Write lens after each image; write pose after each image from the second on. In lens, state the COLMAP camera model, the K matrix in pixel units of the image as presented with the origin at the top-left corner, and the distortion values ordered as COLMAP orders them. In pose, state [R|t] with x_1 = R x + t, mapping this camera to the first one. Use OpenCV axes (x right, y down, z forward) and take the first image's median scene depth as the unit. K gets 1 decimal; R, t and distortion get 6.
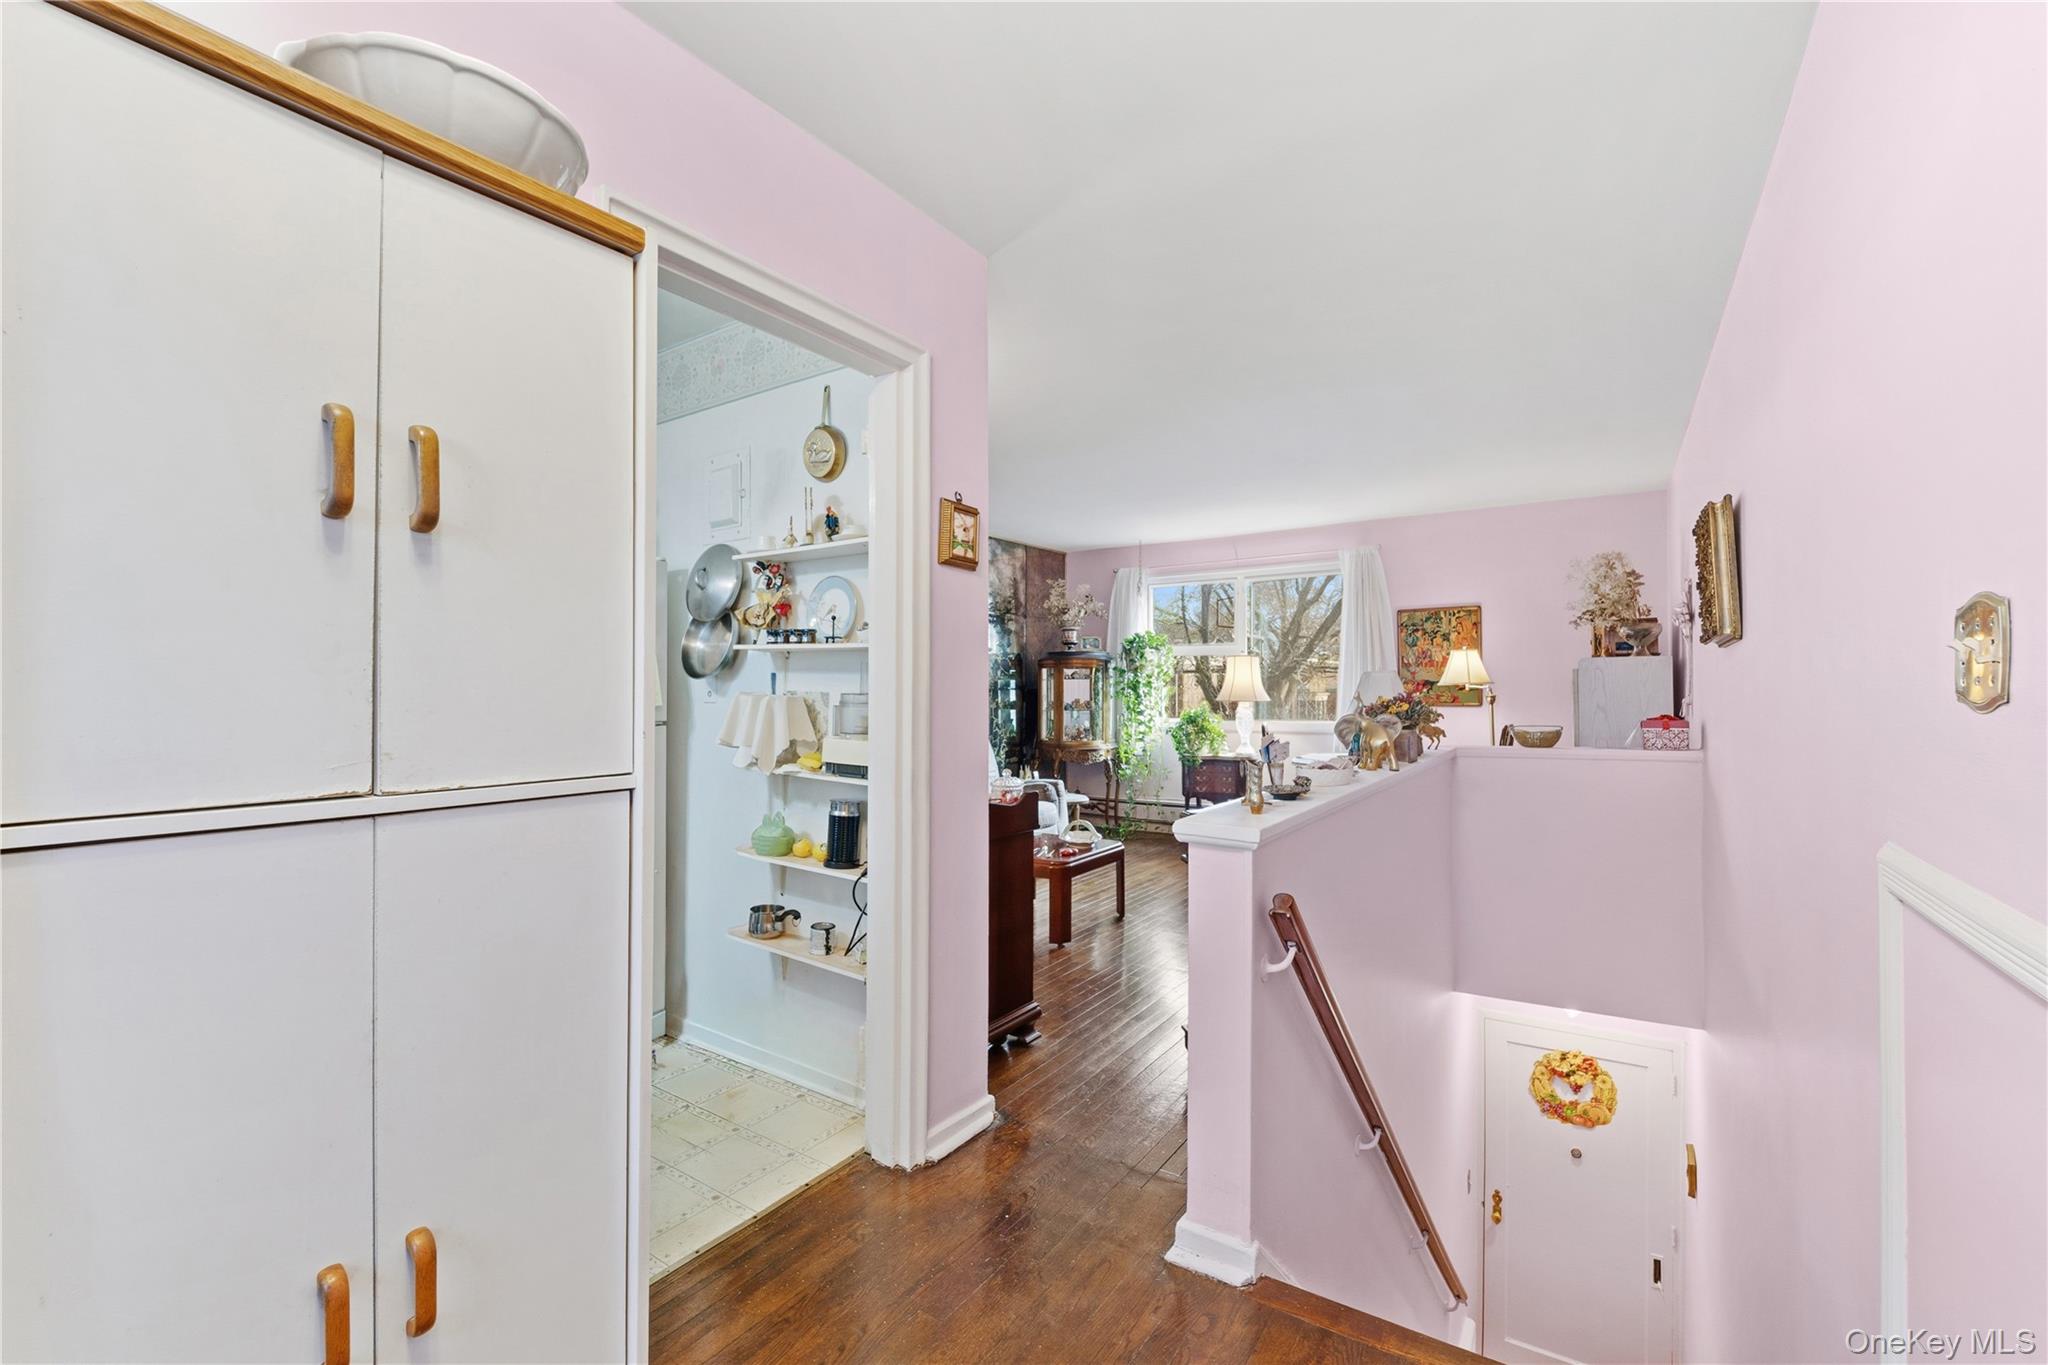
lens RADIAL K [[872.8, 0, 1024.0], [0, 872.8, 682.5], [0, 0, 1]] dist [-0.002311, -0.000149]
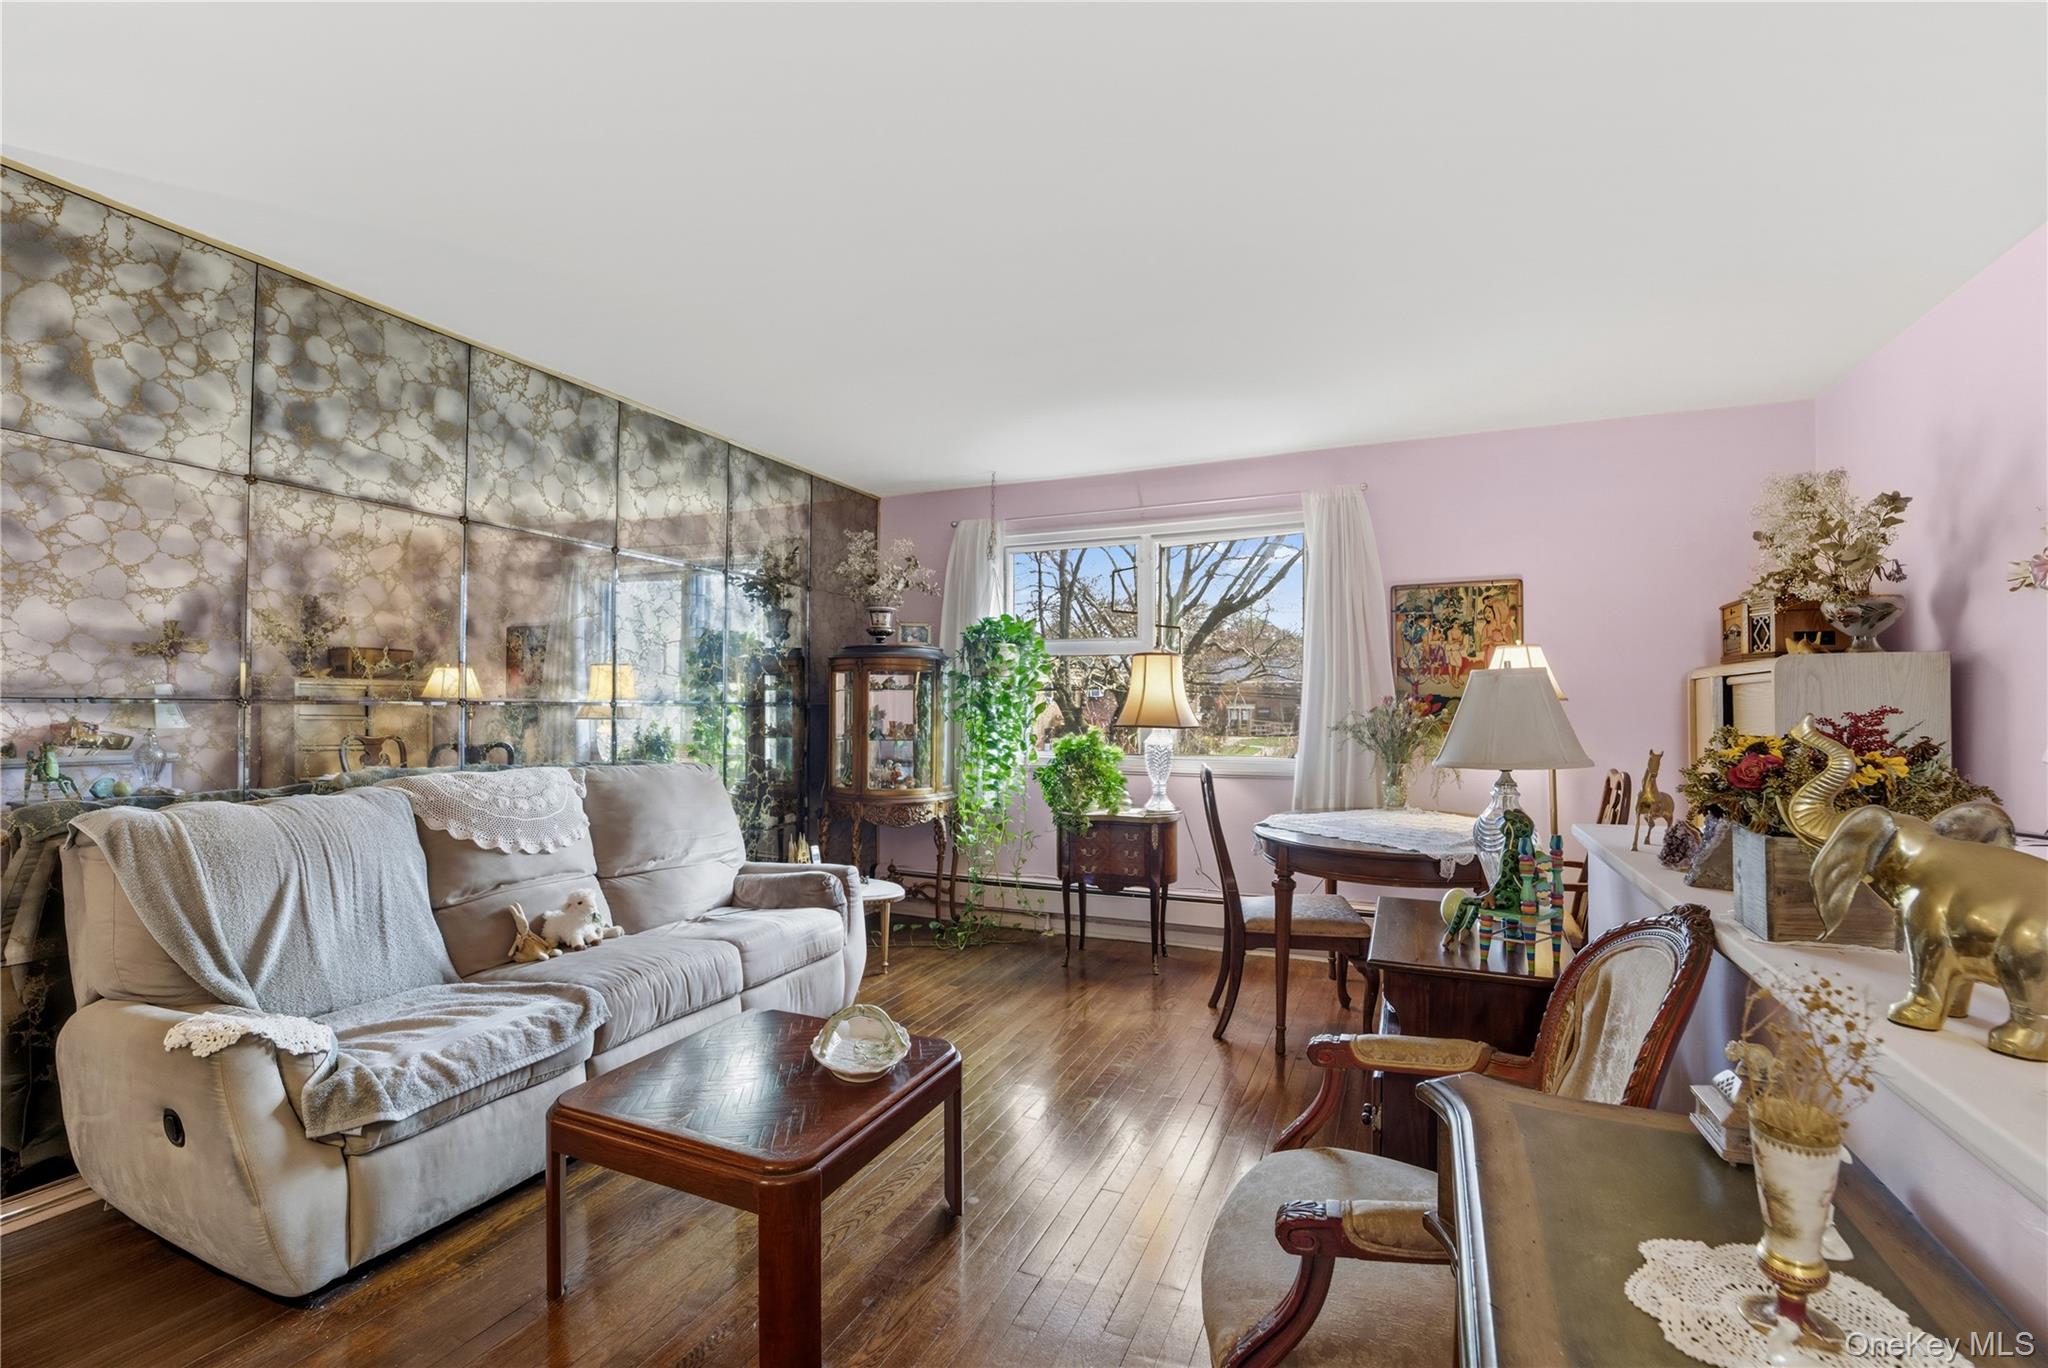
lens RADIAL K [[872.8, 0, 1024.0], [0, 872.8, 684.0], [0, 0, 1]] dist [-0.002311, -0.000149]
pose [[0.983898, 0.010775, 0.178406, 0.043124], [-0.007325, 0.999773, -0.019988, 0.003556], [-0.178581, 0.018359, 0.983754, 0.371278]]
